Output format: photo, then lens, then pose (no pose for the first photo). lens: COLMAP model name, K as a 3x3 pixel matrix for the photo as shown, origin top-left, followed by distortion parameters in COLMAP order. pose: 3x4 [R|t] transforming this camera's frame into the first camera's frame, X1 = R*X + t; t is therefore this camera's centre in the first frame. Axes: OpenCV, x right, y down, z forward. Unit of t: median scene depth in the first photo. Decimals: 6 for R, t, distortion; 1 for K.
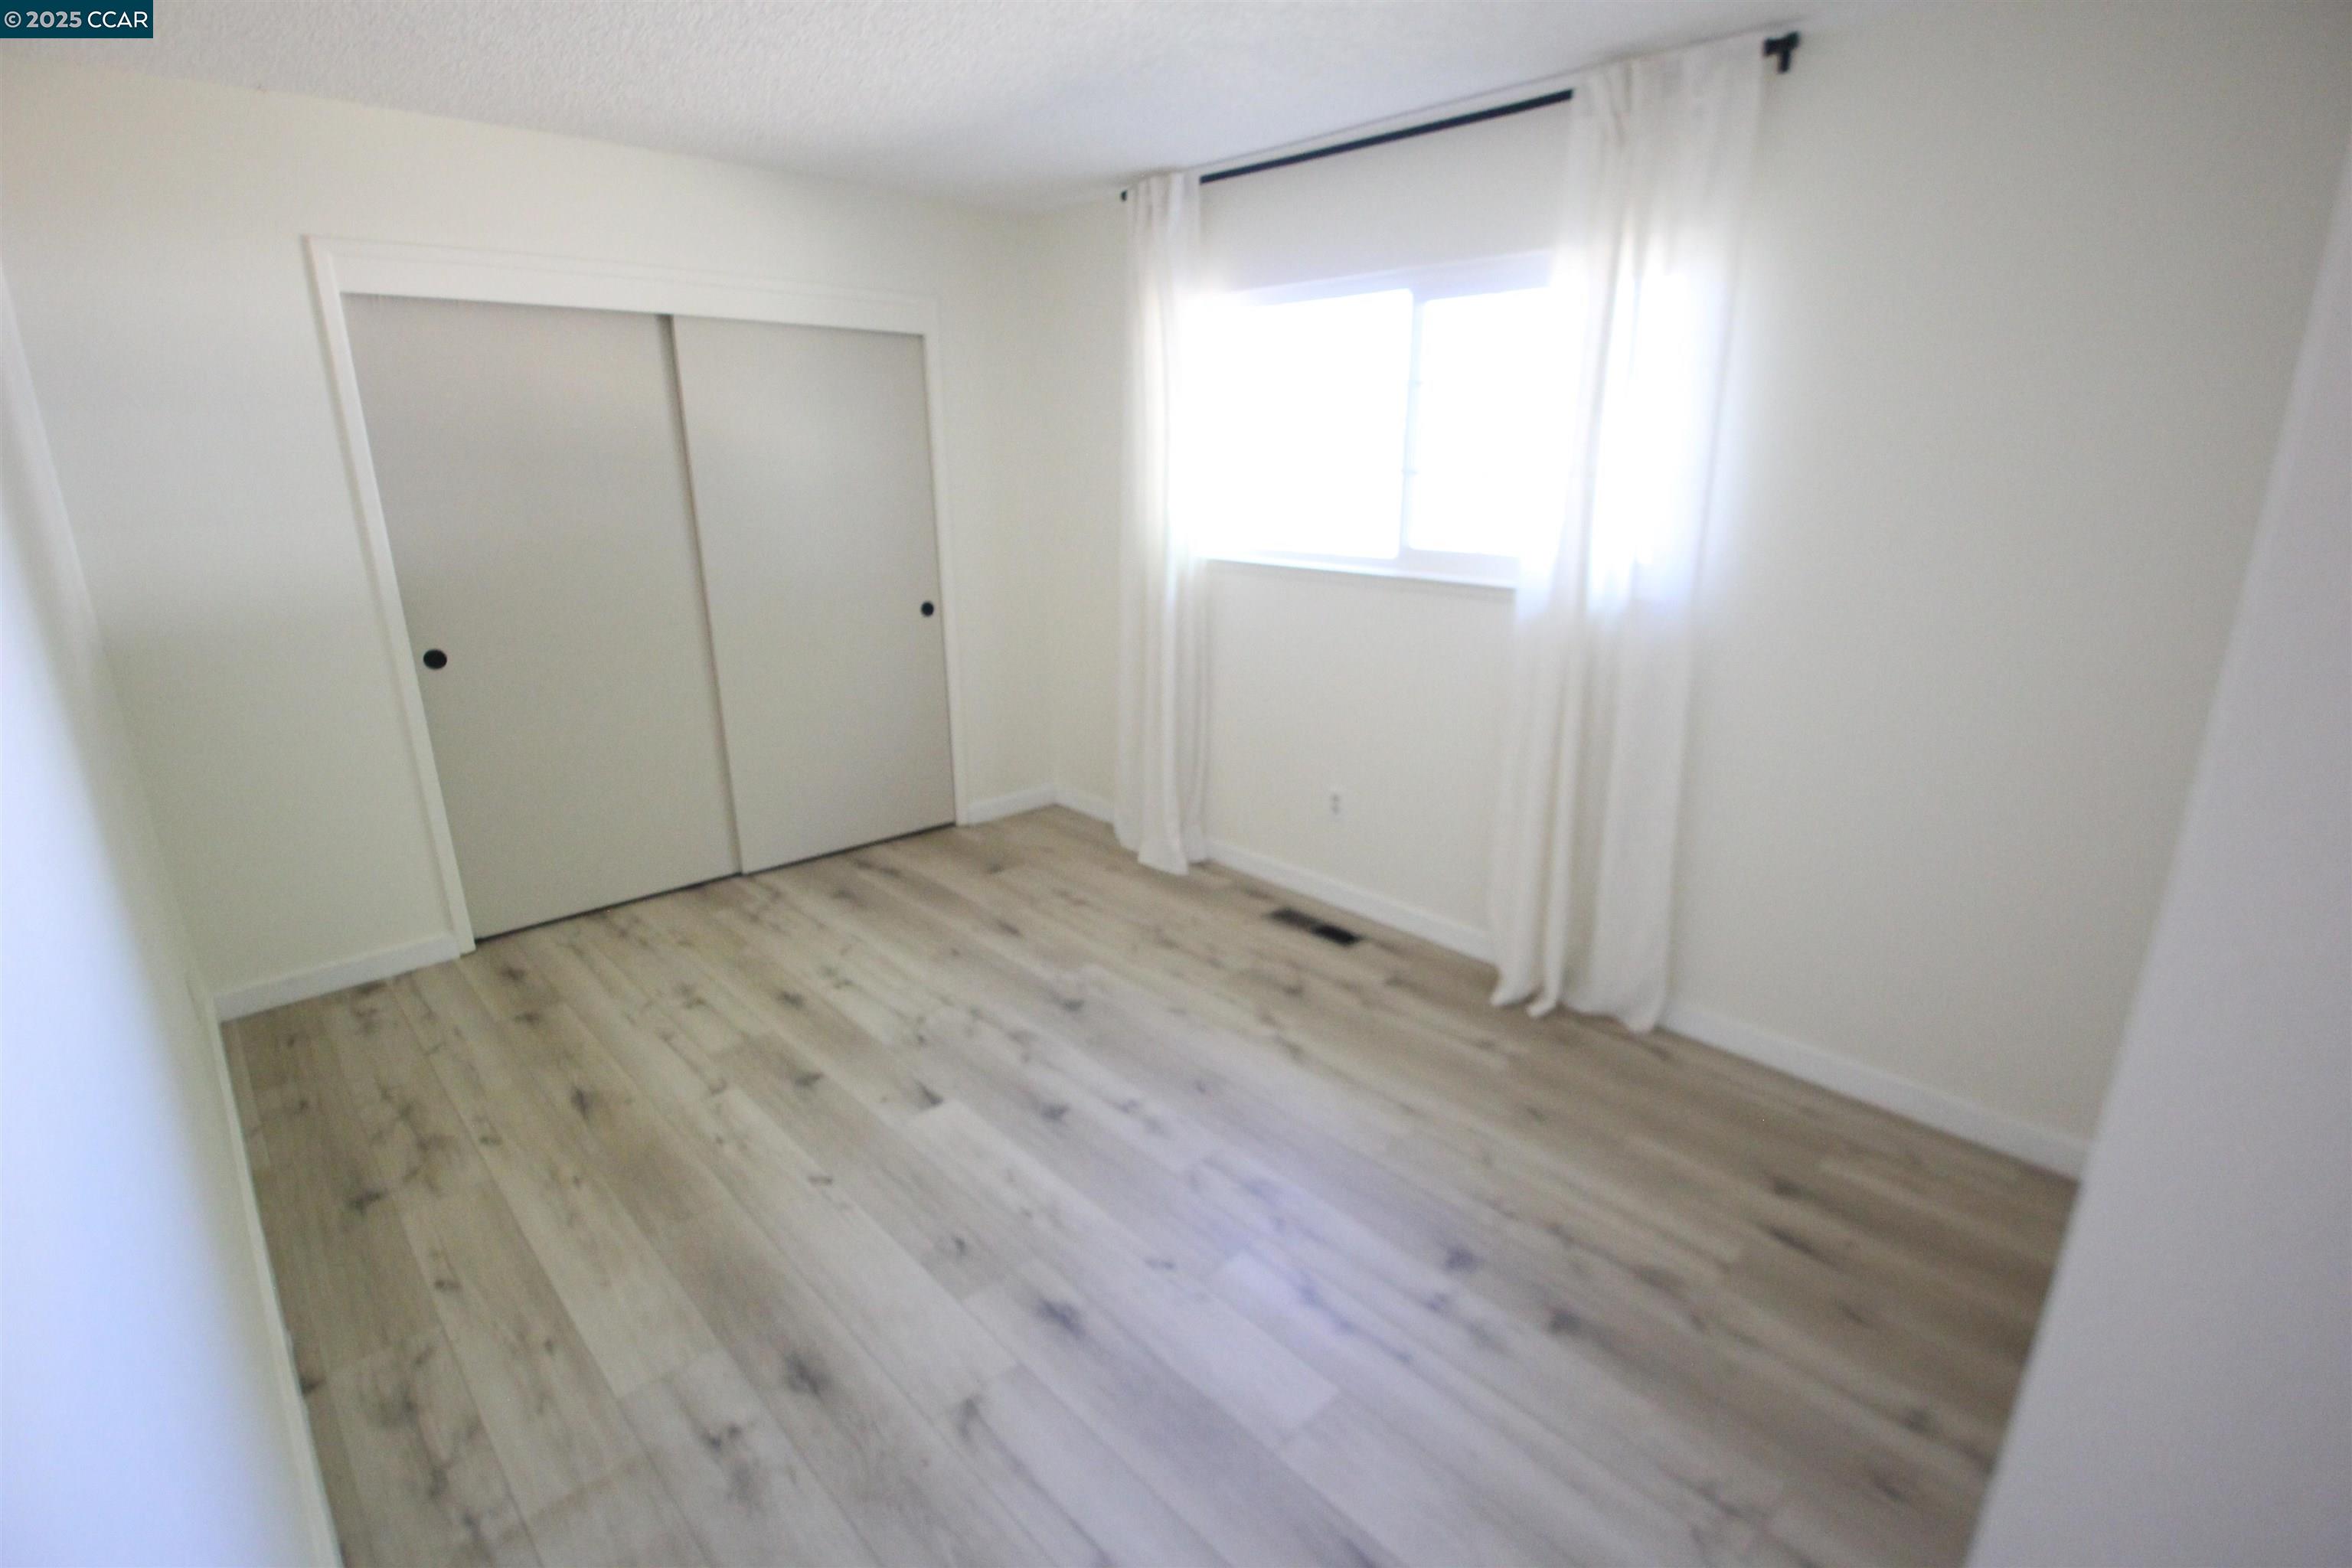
lens RADIAL K [[1056.7, 0, 1176.0], [0, 1056.7, 784.0], [0, 0, 1]] dist [0.000290, -0.000037]
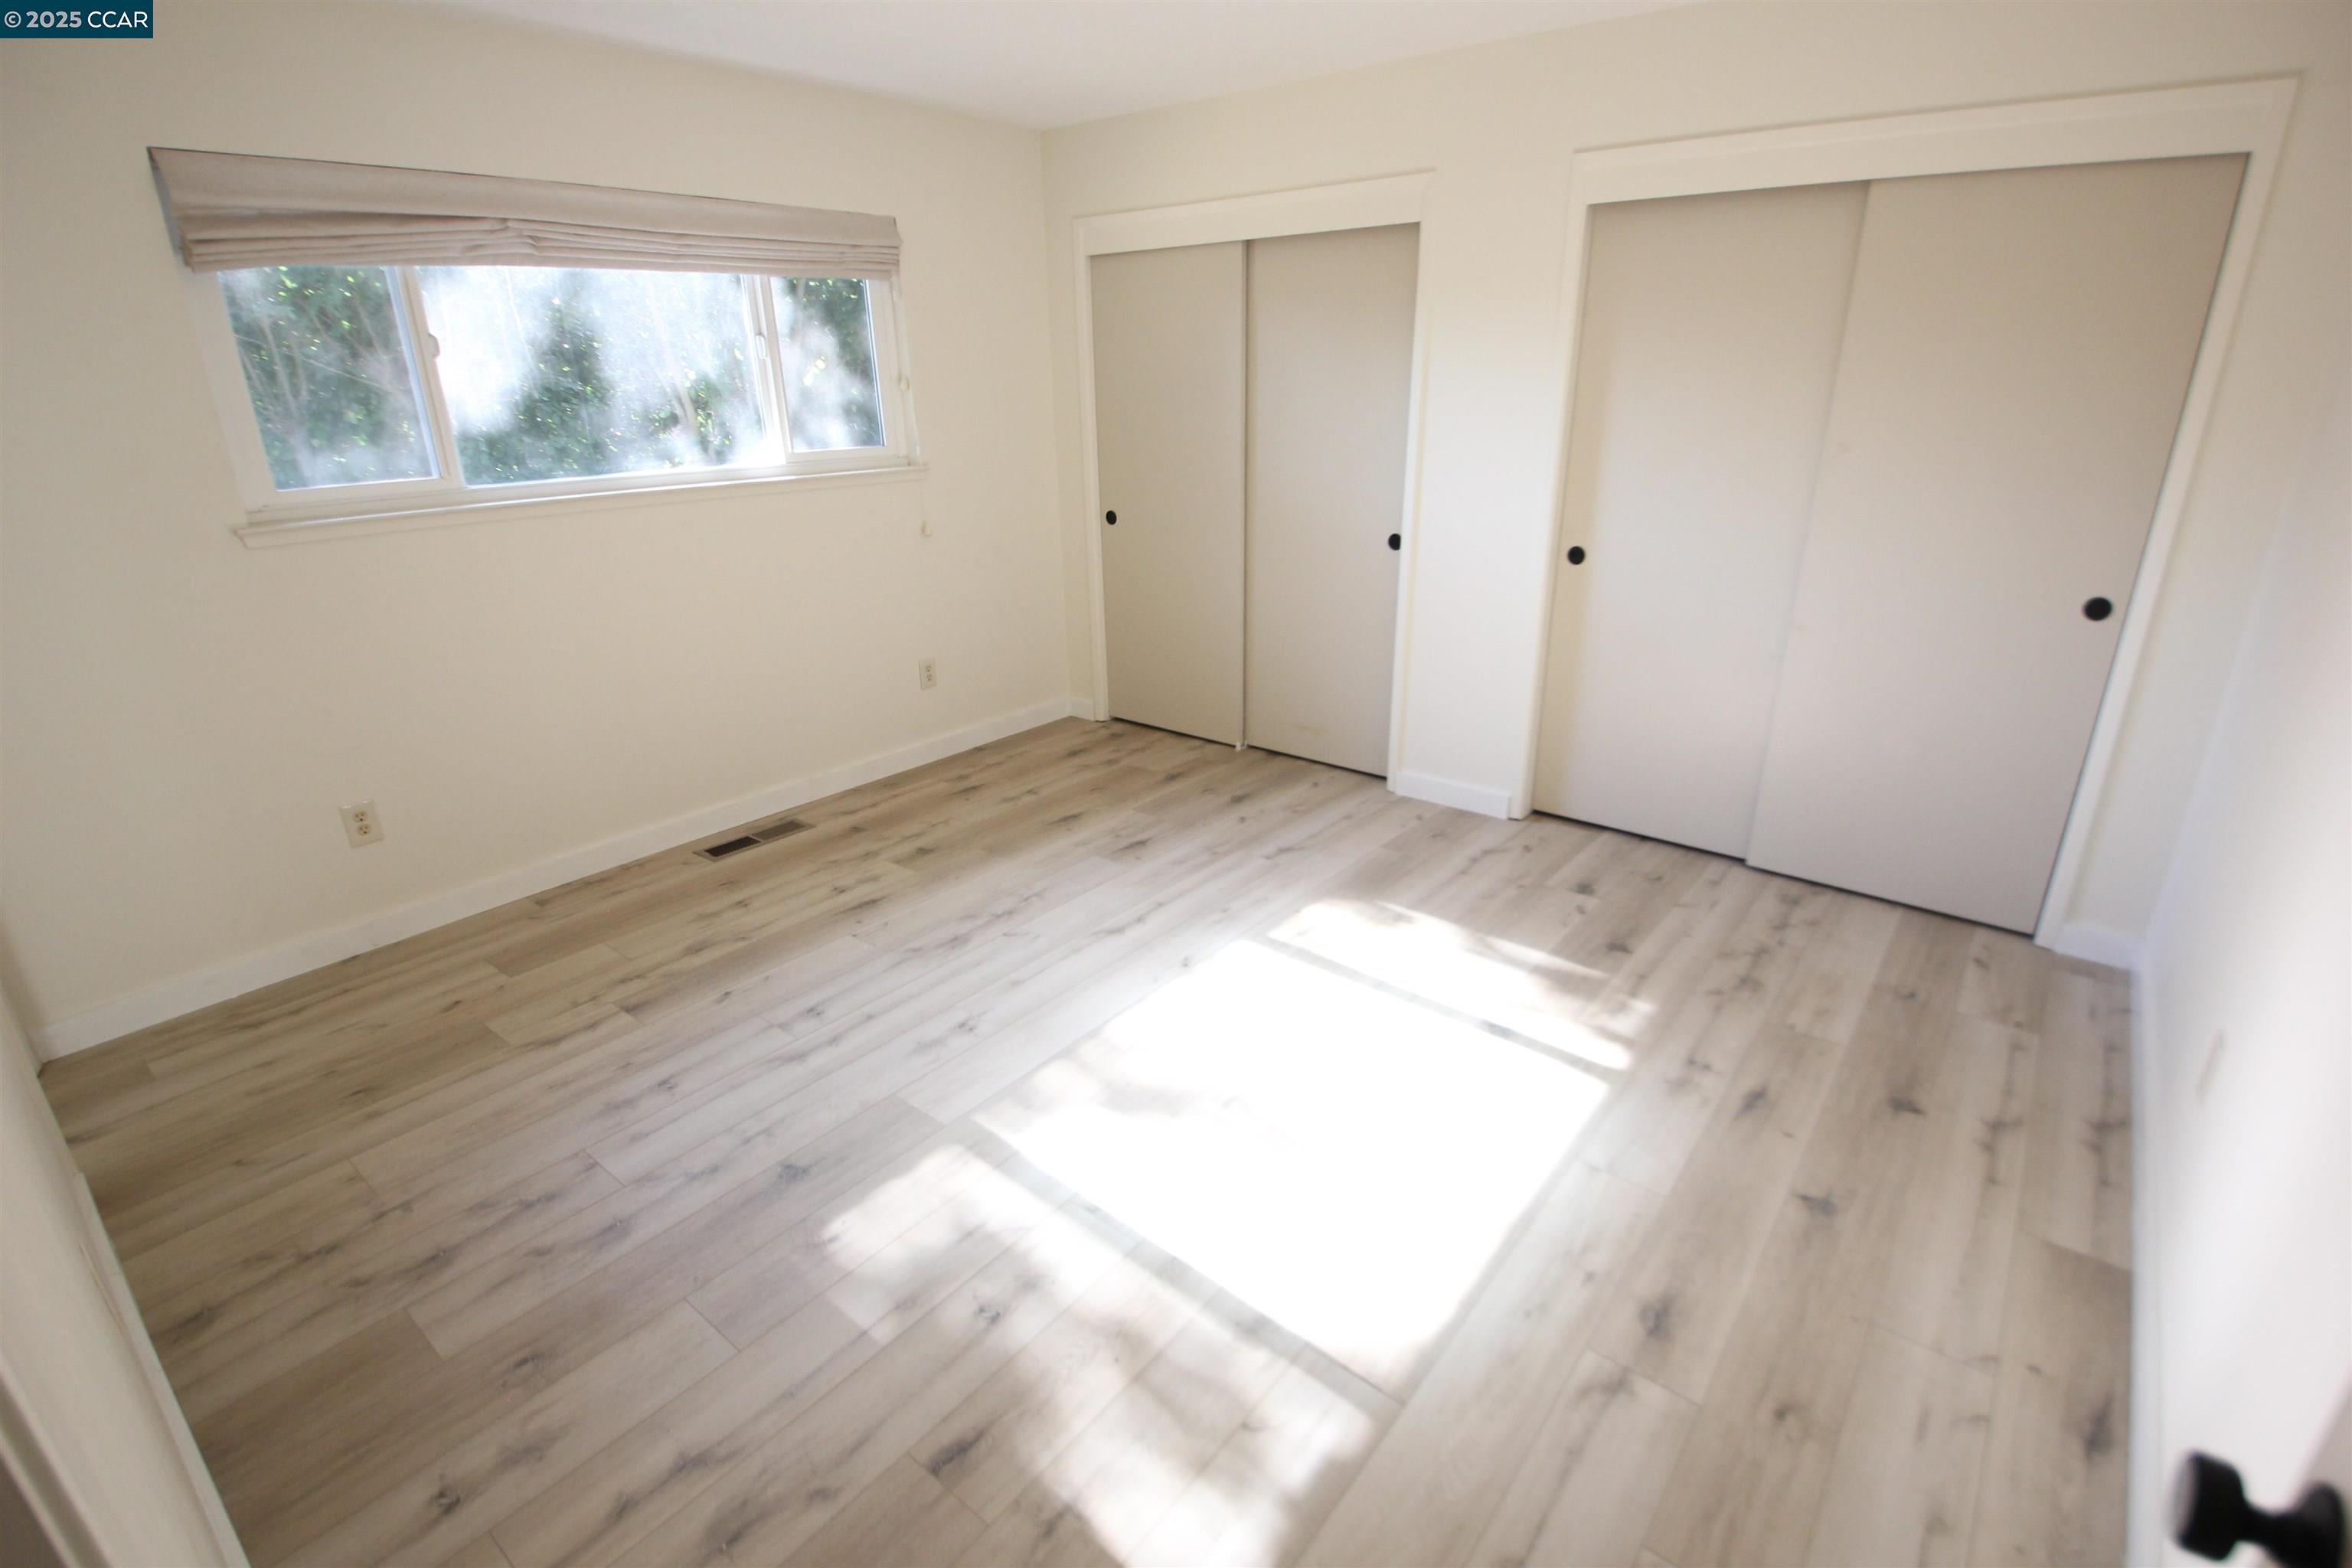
lens RADIAL K [[1083.9, 0, 1200.8], [0, 1083.9, 789.1], [0, 0, 1]] dist [0.015489, -0.000257]
pose [[0.116519, 0.351847, -0.928777, 0.402376], [-0.295781, 0.905008, 0.305736, -0.124955], [0.948123, 0.239090, 0.209521, 0.421377]]
